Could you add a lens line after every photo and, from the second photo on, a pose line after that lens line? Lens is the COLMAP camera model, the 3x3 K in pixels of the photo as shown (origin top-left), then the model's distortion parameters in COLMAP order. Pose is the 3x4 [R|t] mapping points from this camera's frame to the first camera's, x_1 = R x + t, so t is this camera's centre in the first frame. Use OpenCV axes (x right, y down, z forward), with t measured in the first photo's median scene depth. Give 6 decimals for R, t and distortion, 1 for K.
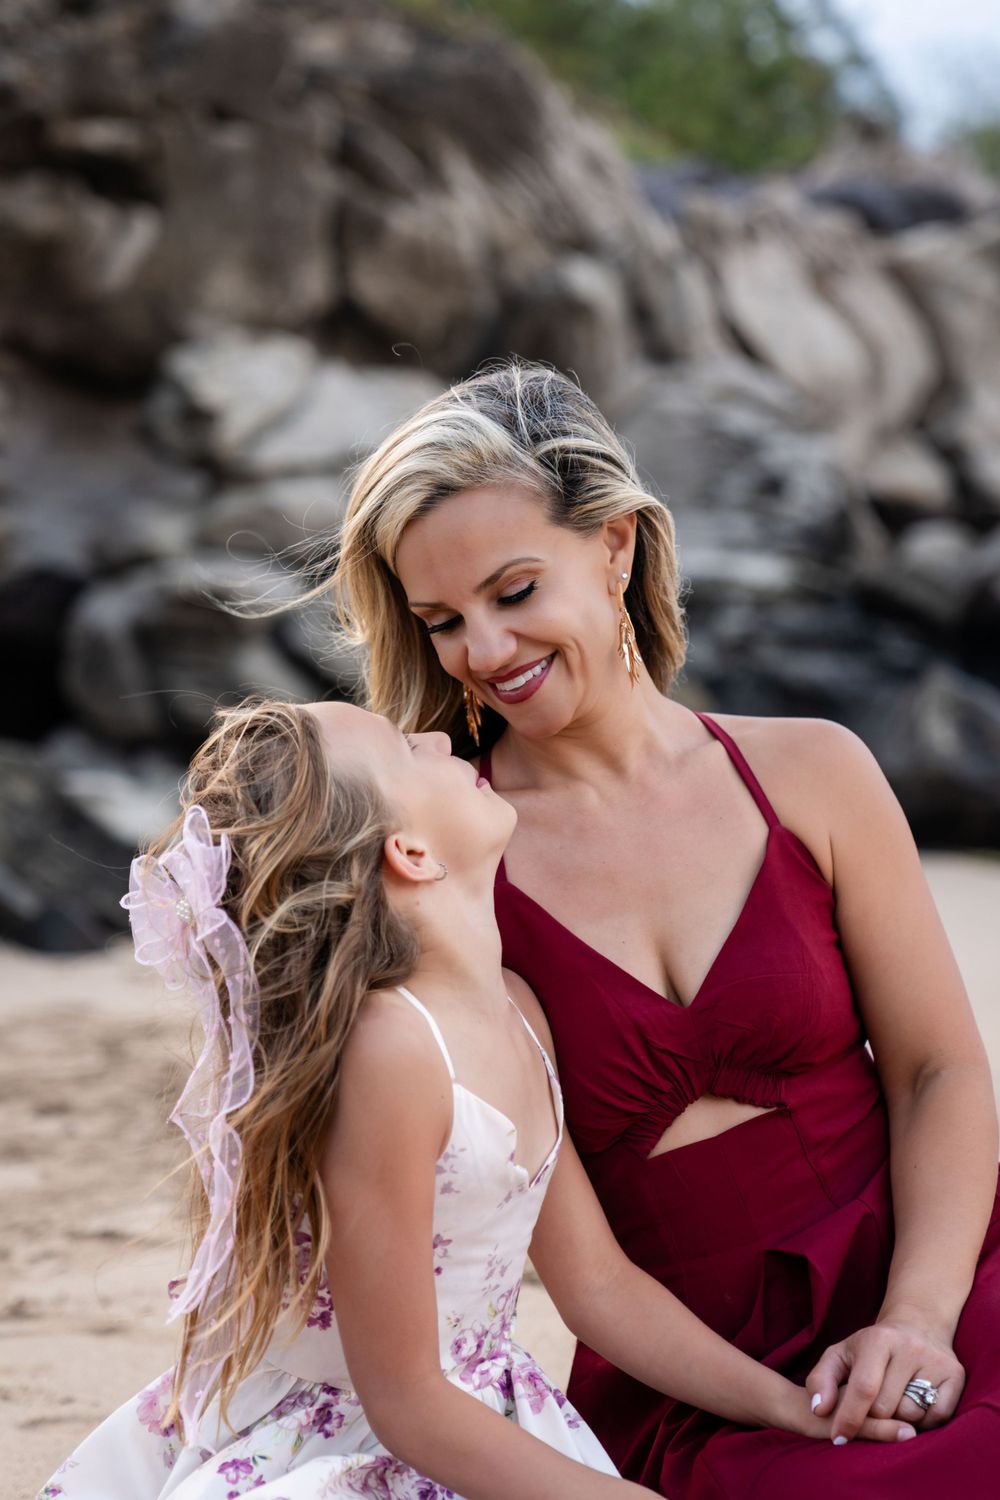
lens RADIAL K [[3040.2, 0, 497.0], [0, 3040.2, 743.9], [0, 0, 1]] dist [0.042096, 0.000000]
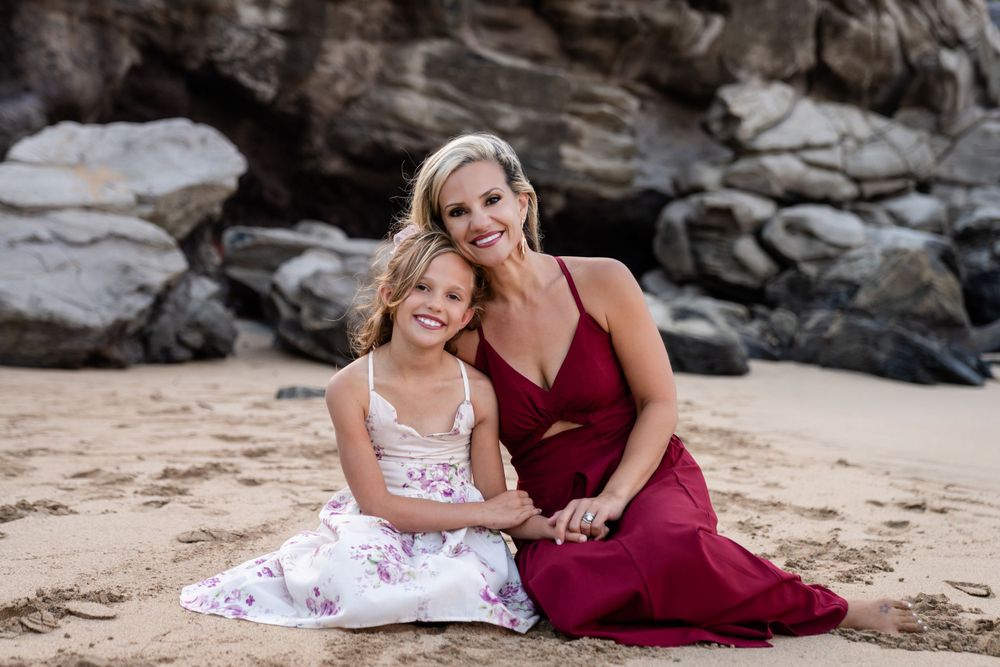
lens RADIAL K [[1554.7, 0, 501.6], [0, 1554.7, 334.8], [0, 0, 1]] dist [-0.008375, 0.000000]
pose [[0.956756, 0.099272, -0.273430, 0.045742], [-0.090079, 0.994871, 0.046006, -0.000379], [0.276595, -0.019386, 0.960791, -0.024012]]
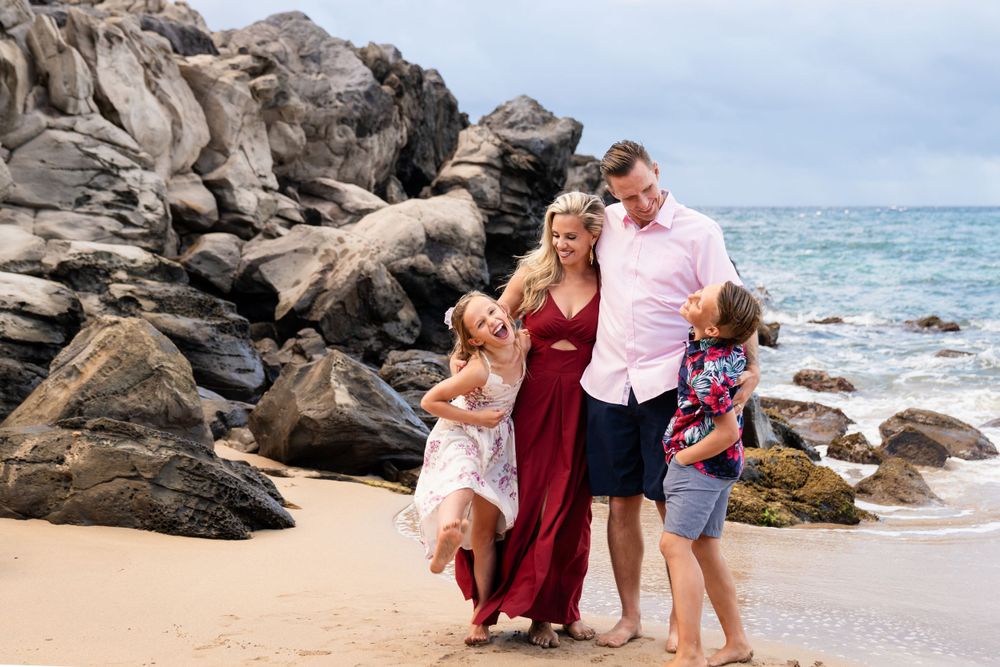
lens RADIAL K [[1486.5, 0, 523.1], [0, 1486.5, 269.7], [0, 0, 1]] dist [0.336719, 0.000000]
pose [[0.897466, 0.083196, 0.433167, -0.070813], [-0.069974, 0.996469, -0.046409, -0.025283], [-0.435498, 0.011340, 0.900118, 0.190048]]
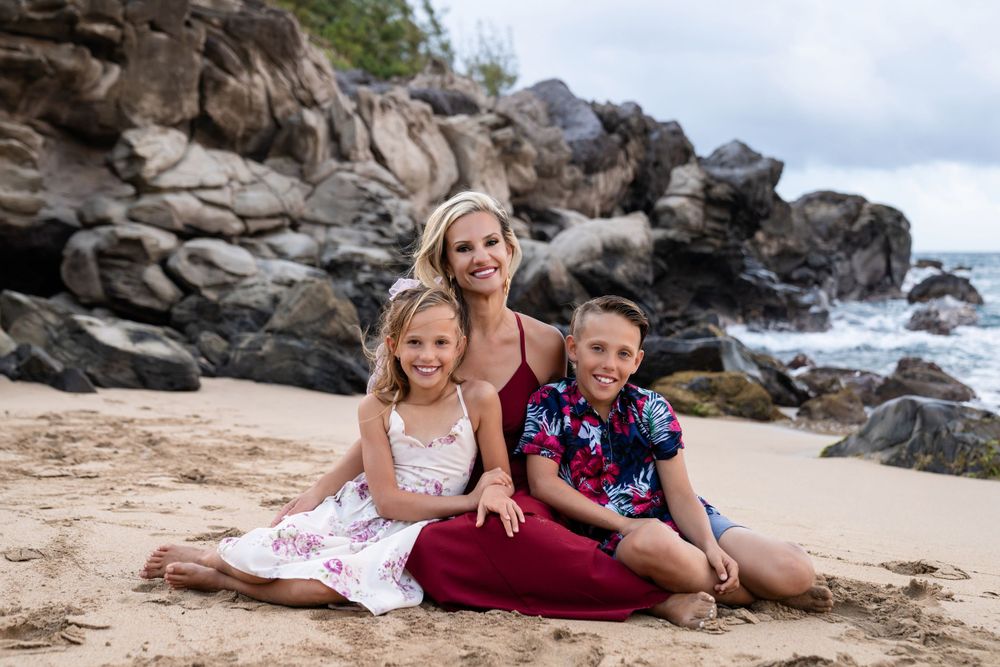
lens RADIAL K [[1383.1, 0, 500.0], [0, 1383.1, 340.8], [0, 0, 1]] dist [0.028886, 0.000000]
pose [[0.978141, 0.092001, 0.186485, -0.011516], [-0.093350, 0.995632, -0.001553, 0.001174], [-0.185813, -0.015890, 0.982457, -0.048809]]
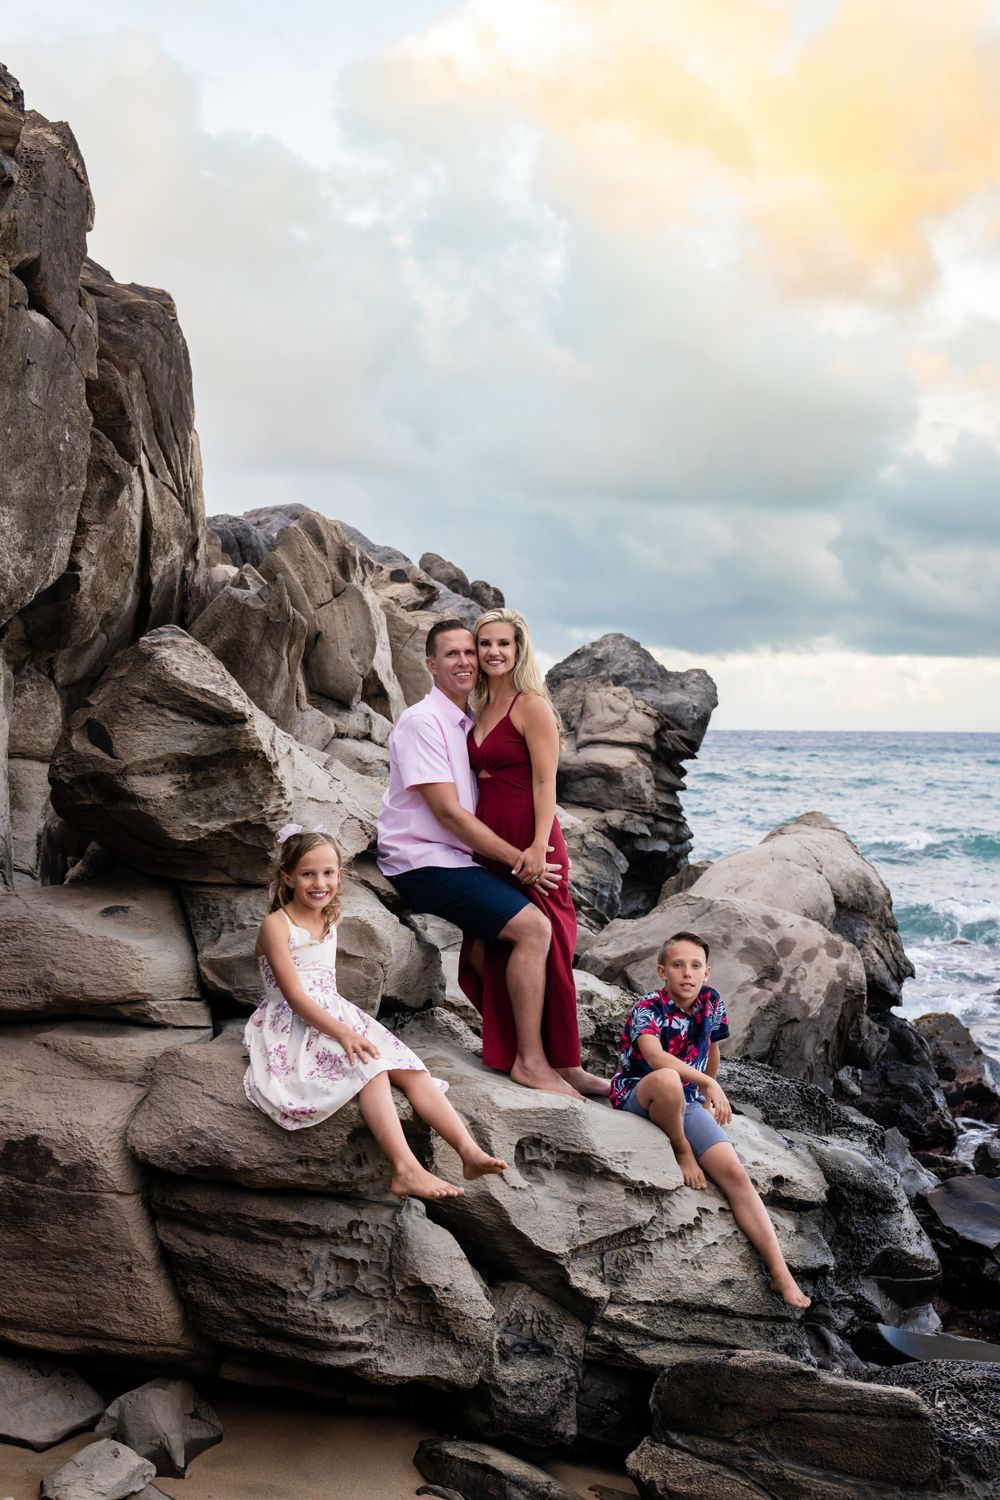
lens RADIAL K [[1839.7, 0, 498.9], [0, 1839.7, 750.8], [0, 0, 1]] dist [-0.008114, 0.000000]
pose [[0.787117, 0.100577, 0.608549, -0.236064], [-0.055503, 0.994163, -0.092520, -0.070600], [-0.614302, 0.039047, 0.788104, 0.595893]]
